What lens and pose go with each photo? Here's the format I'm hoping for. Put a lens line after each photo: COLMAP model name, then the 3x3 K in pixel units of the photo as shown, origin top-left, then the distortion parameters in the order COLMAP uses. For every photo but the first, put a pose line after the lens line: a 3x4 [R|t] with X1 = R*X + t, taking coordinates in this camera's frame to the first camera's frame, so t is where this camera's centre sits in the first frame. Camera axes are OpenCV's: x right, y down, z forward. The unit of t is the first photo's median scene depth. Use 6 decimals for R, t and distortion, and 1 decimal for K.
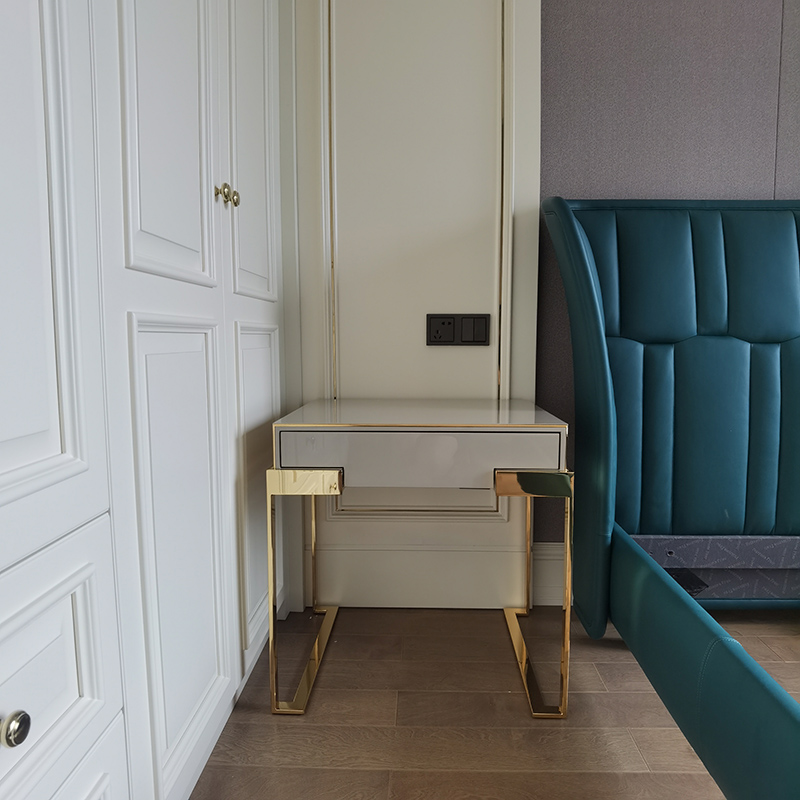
lens RADIAL K [[618.7, 0, 400.3], [0, 618.7, 402.2], [0, 0, 1]] dist [0.031947, -0.137667]
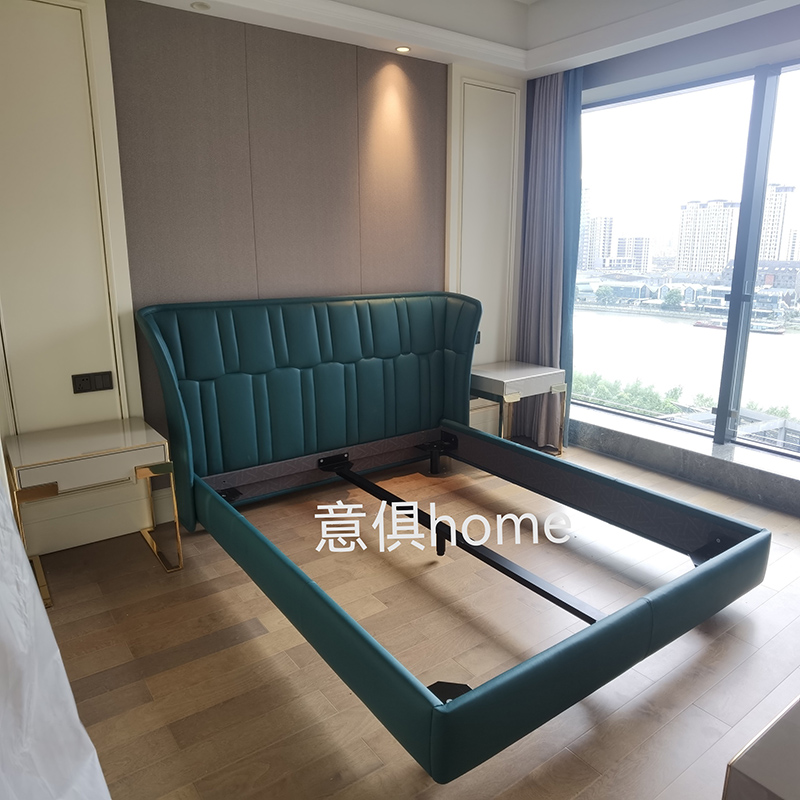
lens RADIAL K [[618.7, 0, 400.3], [0, 618.7, 402.2], [0, 0, 1]] dist [0.031947, -0.137667]
pose [[0.788433, -0.143391, 0.598174, -0.280851], [0.060252, 0.985777, 0.156889, -0.294925], [-0.612163, -0.087656, 0.785858, -0.916622]]
